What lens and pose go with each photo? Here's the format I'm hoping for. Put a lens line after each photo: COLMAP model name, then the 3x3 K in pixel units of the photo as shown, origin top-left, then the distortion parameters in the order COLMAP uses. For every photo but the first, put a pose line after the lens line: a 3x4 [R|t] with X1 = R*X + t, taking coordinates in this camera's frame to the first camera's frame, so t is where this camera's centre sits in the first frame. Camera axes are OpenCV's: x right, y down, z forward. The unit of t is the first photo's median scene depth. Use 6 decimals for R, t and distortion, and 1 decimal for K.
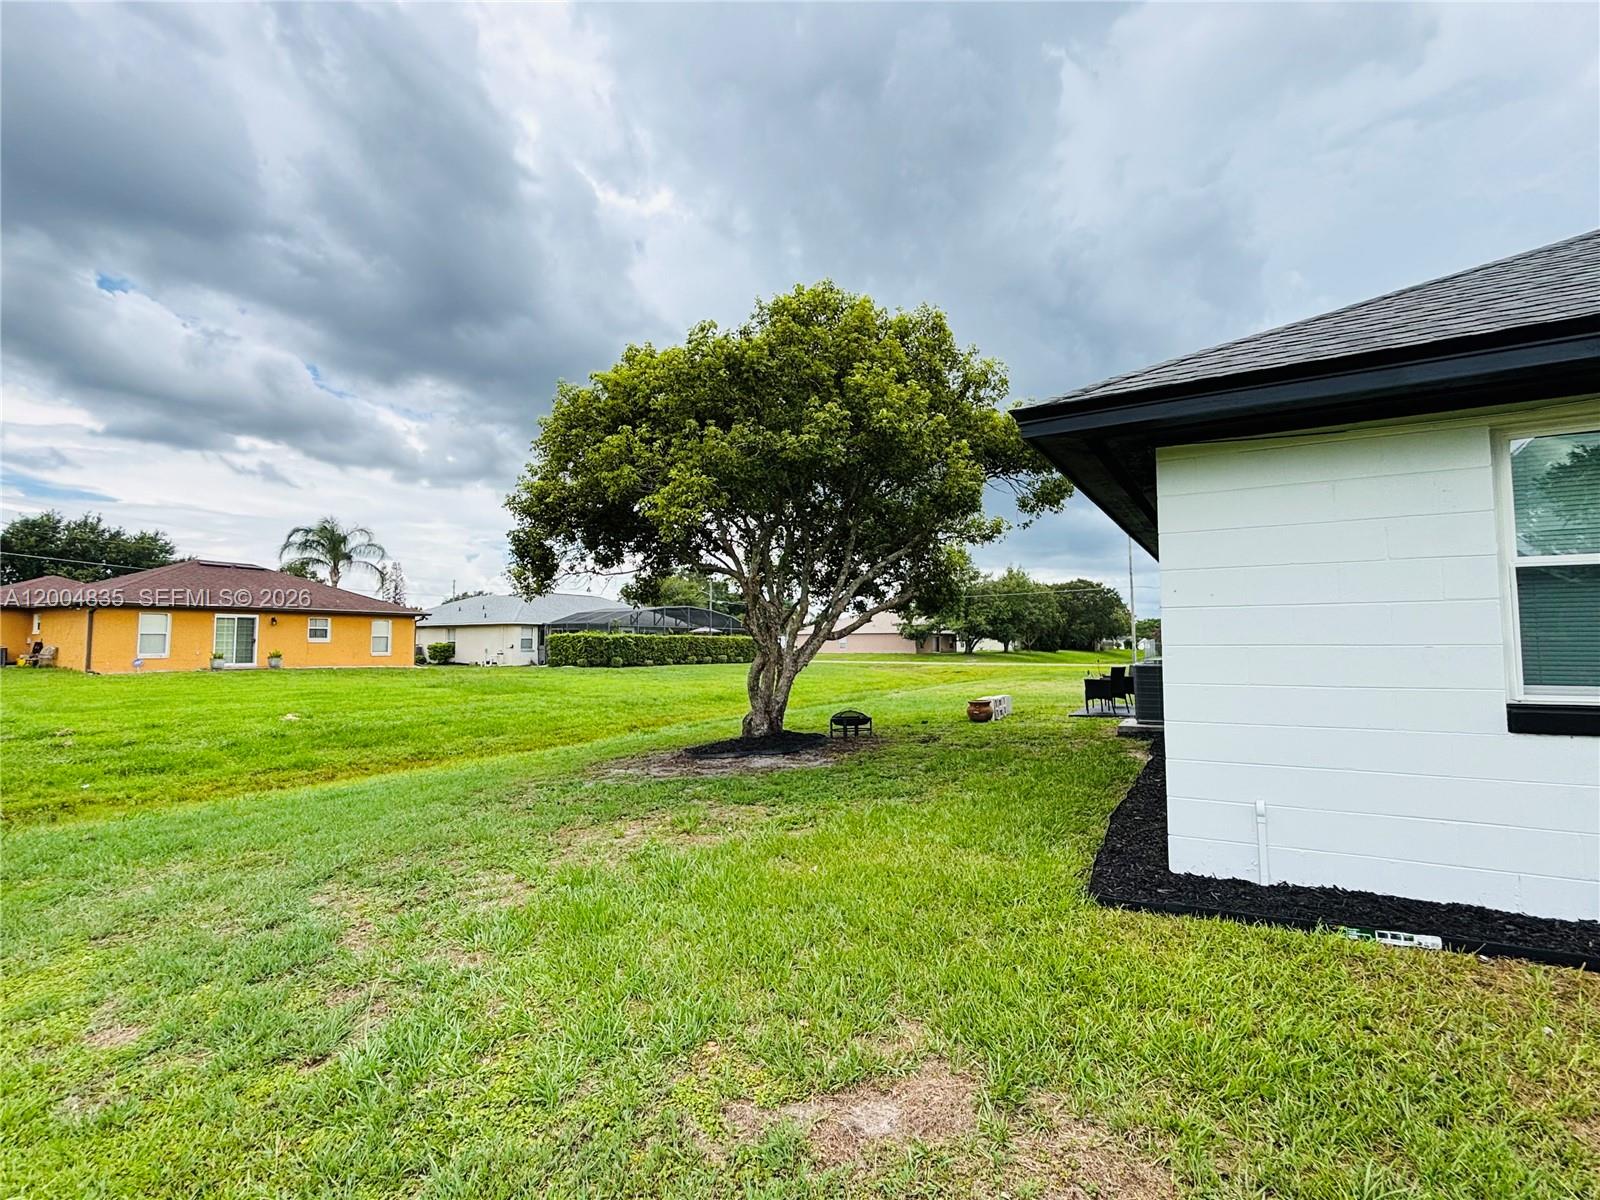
lens RADIAL K [[748.5, 0, 800.0], [0, 748.5, 600.0], [0, 0, 1]] dist [-0.000333, 0.000268]
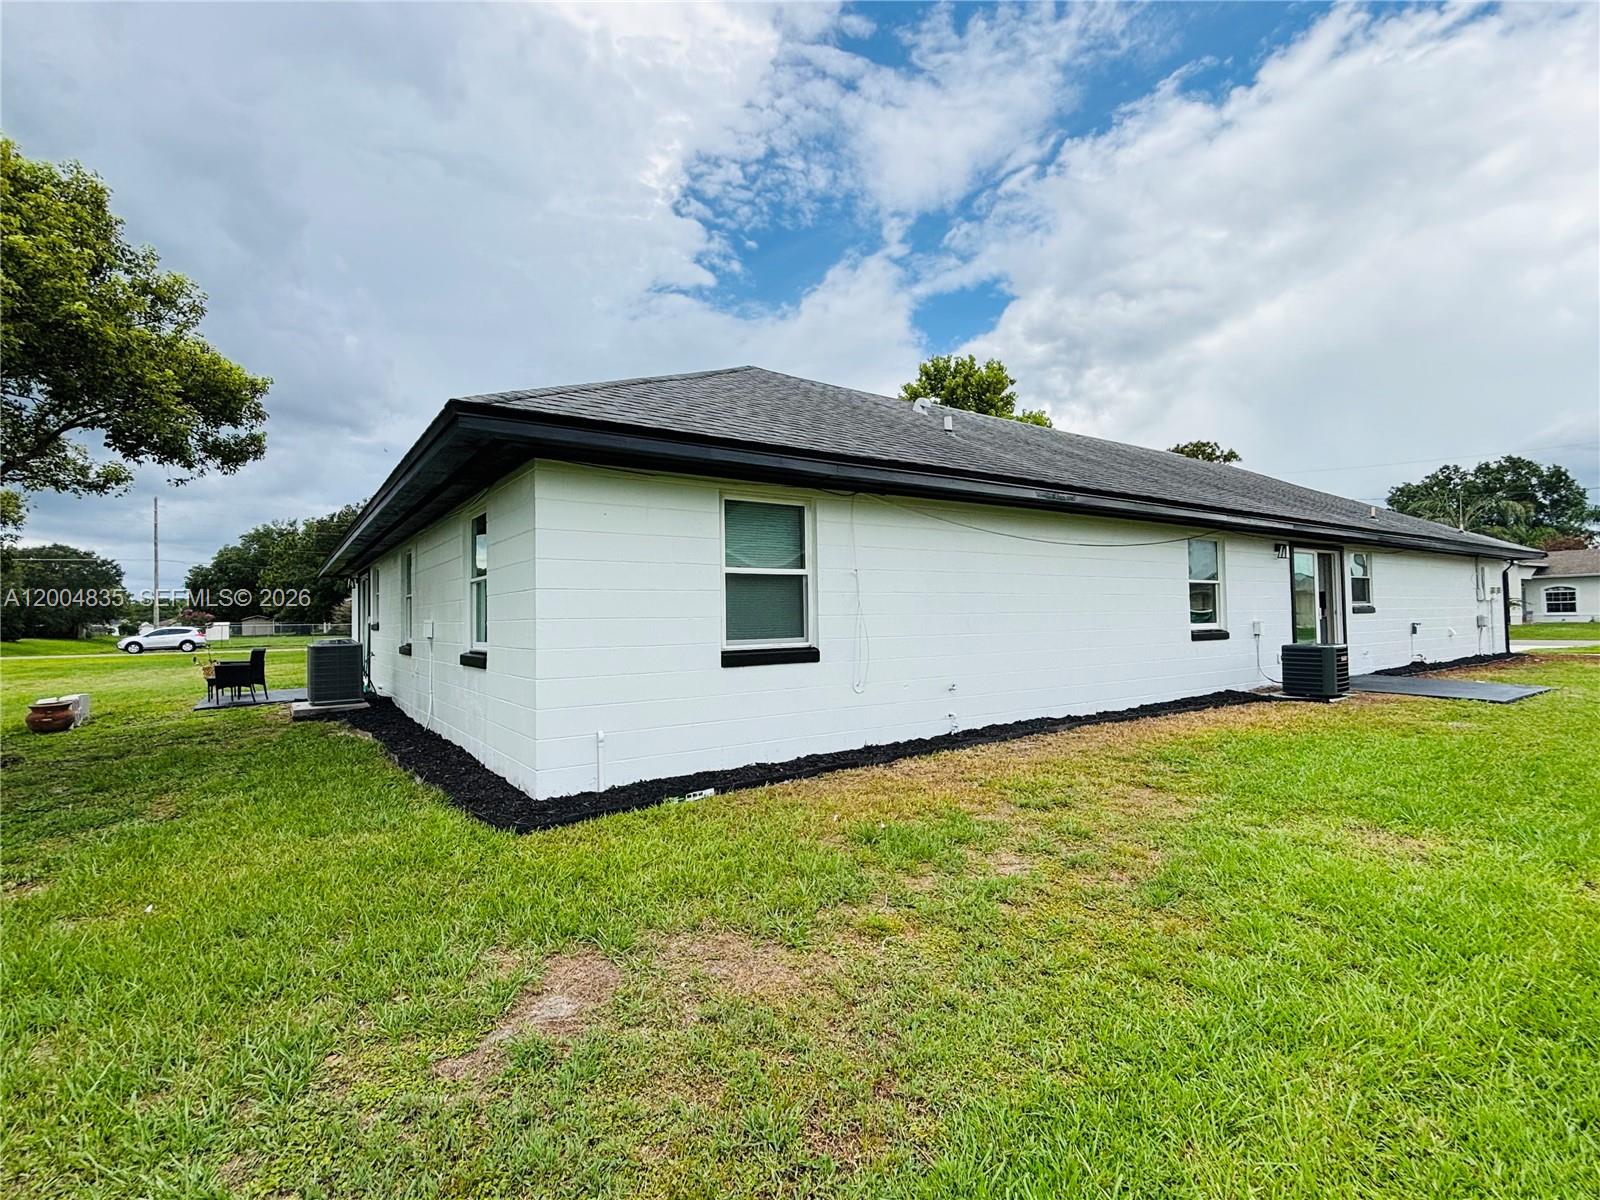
lens RADIAL K [[748.5, 0, 800.0], [0, 748.5, 600.0], [0, 0, 1]] dist [-0.000333, 0.000268]
pose [[0.427924, 0.018894, 0.903617, -0.505458], [-0.040431, 0.999181, -0.001745, 0.015600], [-0.902910, -0.035788, 0.428338, 0.093392]]
